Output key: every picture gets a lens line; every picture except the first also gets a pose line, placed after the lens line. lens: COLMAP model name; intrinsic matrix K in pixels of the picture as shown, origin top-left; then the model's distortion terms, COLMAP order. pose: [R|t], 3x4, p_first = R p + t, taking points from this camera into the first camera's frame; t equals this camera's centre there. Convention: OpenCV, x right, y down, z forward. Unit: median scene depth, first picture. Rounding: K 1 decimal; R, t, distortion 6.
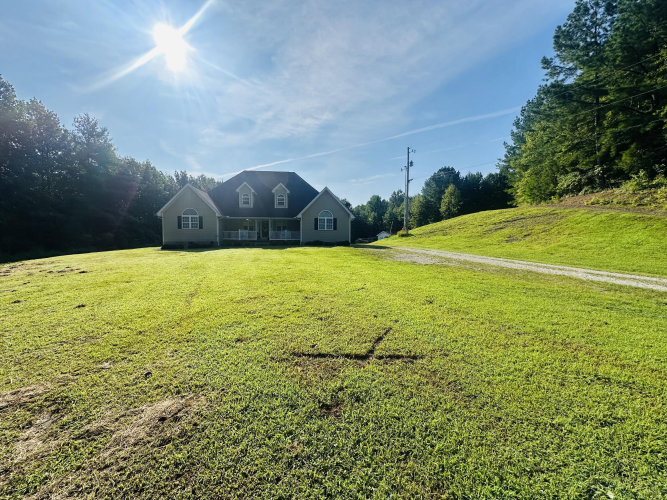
lens RADIAL K [[259.3, 0, 333.5], [0, 259.3, 250.0], [0, 0, 1]] dist [-0.003399, -0.000162]
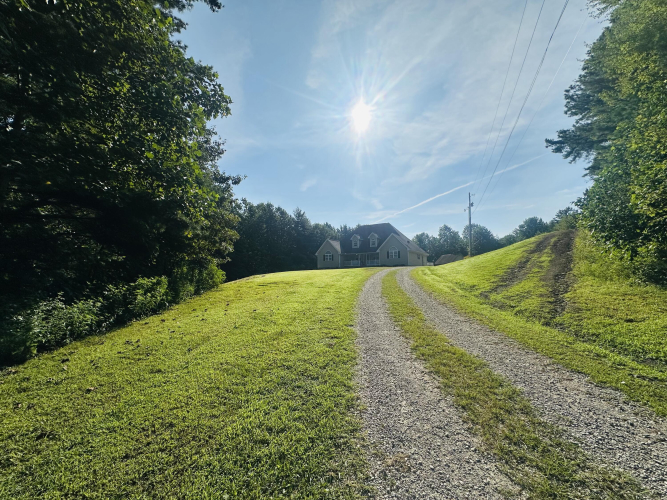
lens RADIAL K [[265.4, 0, 332.1], [0, 265.4, 269.6], [0, 0, 1]] dist [-0.000135, 0.000010]
pose [[0.785994, -0.021511, -0.617860, 0.292749], [-0.008962, 0.998893, -0.046178, 0.032774], [0.618169, 0.041833, 0.784931, -0.243725]]
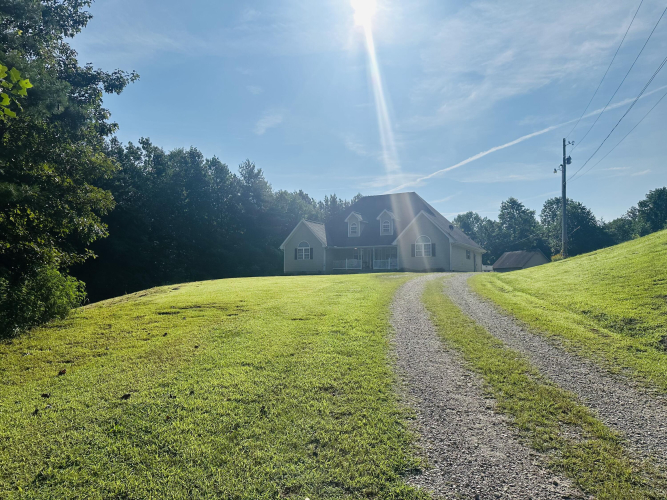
lens RADIAL K [[467.4, 0, 333.5], [0, 467.4, 250.0], [0, 0, 1]] dist [0.151091, -0.158267]
pose [[0.819510, -0.040332, -0.571643, 0.268051], [-0.020298, 0.994851, -0.099291, 0.029508], [0.572705, 0.092974, 0.814472, -0.220297]]
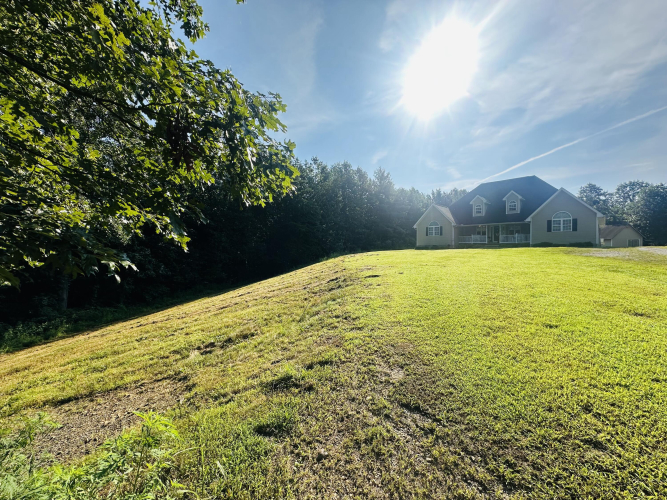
lens RADIAL K [[265.8, 0, 333.5], [0, 265.8, 250.0], [0, 0, 1]] dist [-0.002171, 0.000028]
pose [[0.606962, 0.002646, -0.794726, 0.098230], [-0.028270, 0.999433, -0.018263, 0.014366], [0.794228, 0.033552, 0.606693, -0.115539]]
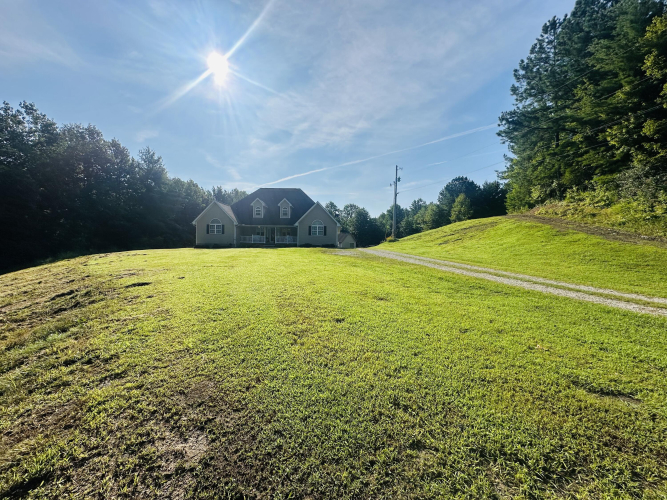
lens RADIAL K [[265.8, 0, 333.5], [0, 265.8, 250.0], [0, 0, 1]] dist [-0.002171, 0.000028]
pose [[0.991310, 0.012386, -0.130959, 0.088074], [-0.016770, 0.999333, -0.032425, 0.013656], [0.130470, 0.034339, 0.990857, -0.106916]]
